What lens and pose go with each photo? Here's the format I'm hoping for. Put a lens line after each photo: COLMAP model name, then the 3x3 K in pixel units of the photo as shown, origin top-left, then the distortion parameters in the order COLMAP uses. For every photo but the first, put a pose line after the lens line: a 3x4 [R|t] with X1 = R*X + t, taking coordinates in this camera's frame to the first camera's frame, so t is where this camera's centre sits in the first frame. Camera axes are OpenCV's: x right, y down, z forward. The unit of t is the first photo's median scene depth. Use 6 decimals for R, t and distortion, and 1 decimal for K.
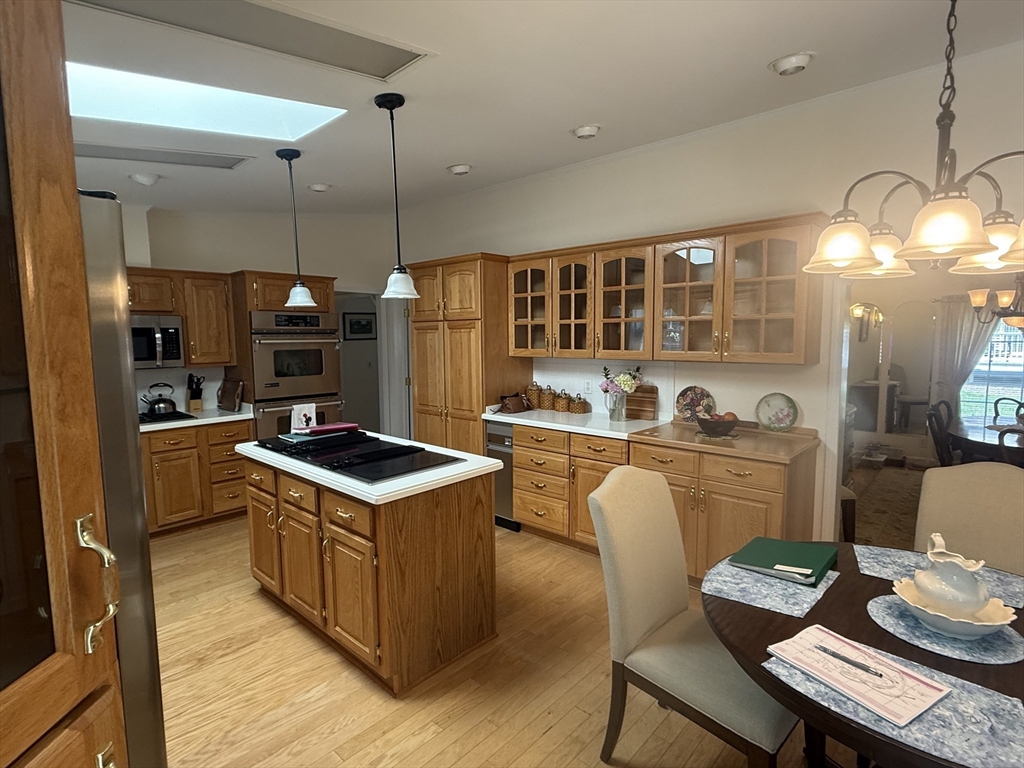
lens RADIAL K [[521.9, 0, 512.4], [0, 521.9, 384.8], [0, 0, 1]] dist [-0.000542, 0.000044]
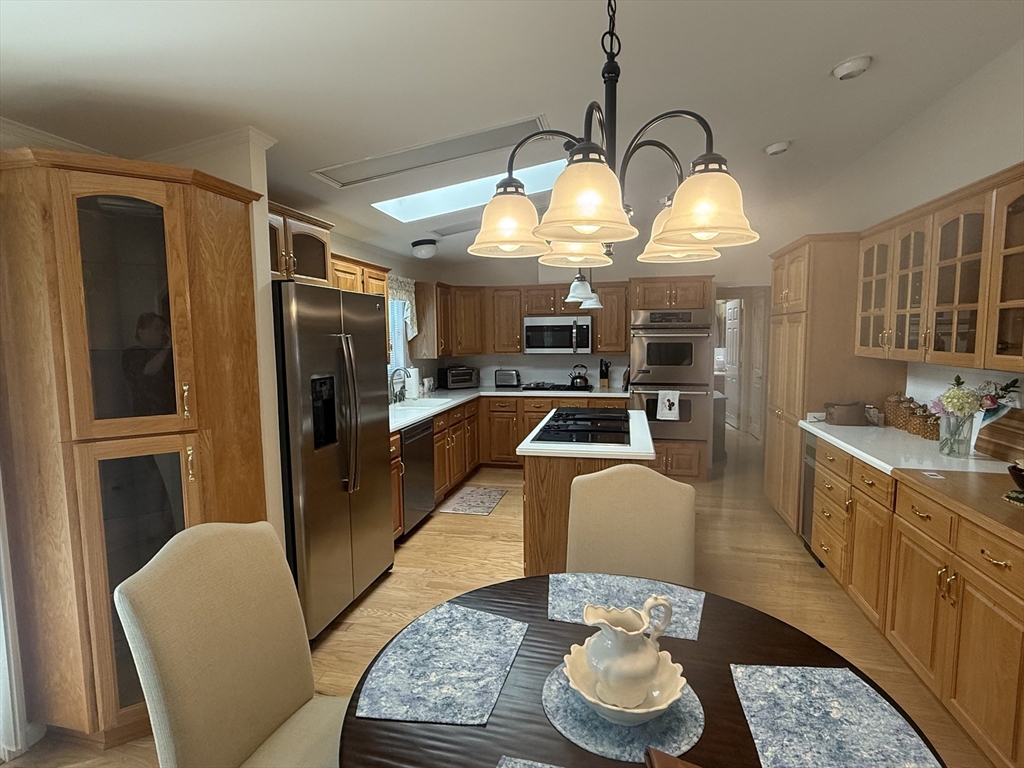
lens RADIAL K [[521.5, 0, 508.3], [0, 521.5, 384.5], [0, 0, 1]] dist [0.000442, -0.000343]
pose [[0.493684, 0.089235, -0.865051, 0.469664], [-0.077438, 0.995281, 0.058475, -0.017707], [0.866187, 0.038120, 0.498265, 0.147587]]
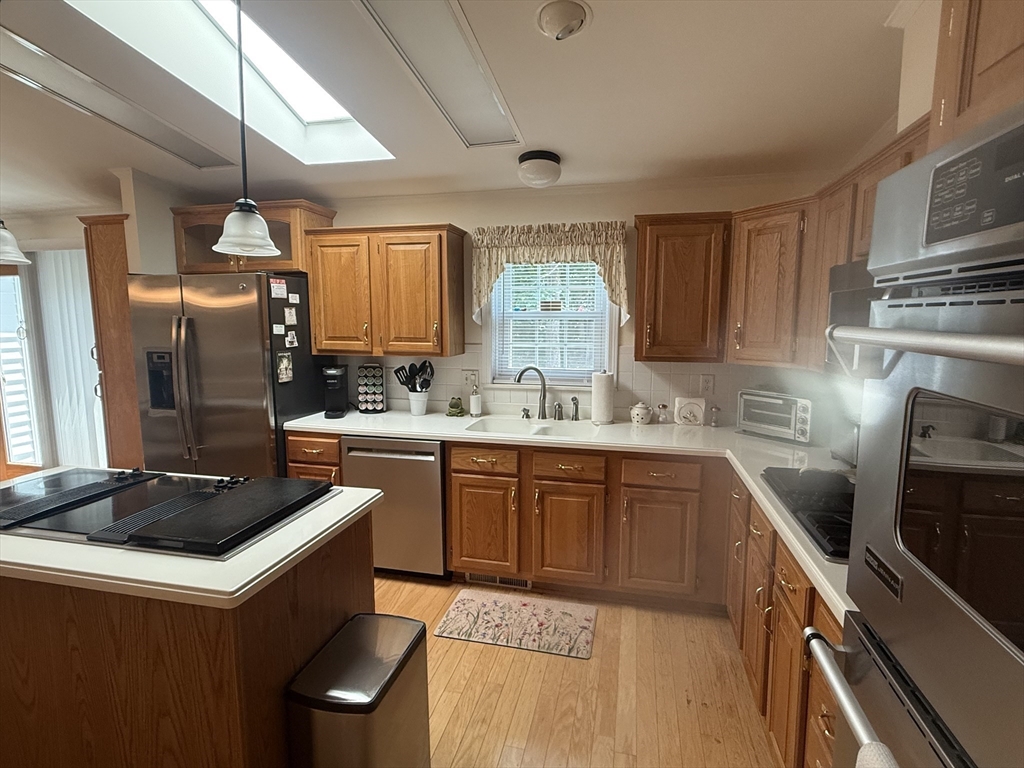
lens RADIAL K [[521.9, 0, 512.4], [0, 521.9, 384.8], [0, 0, 1]] dist [-0.000542, 0.000044]
pose [[-0.874667, 0.070015, -0.479641, -0.288846], [-0.038370, 0.976407, 0.212502, -0.107609], [0.483203, 0.204272, -0.851345, 1.196990]]
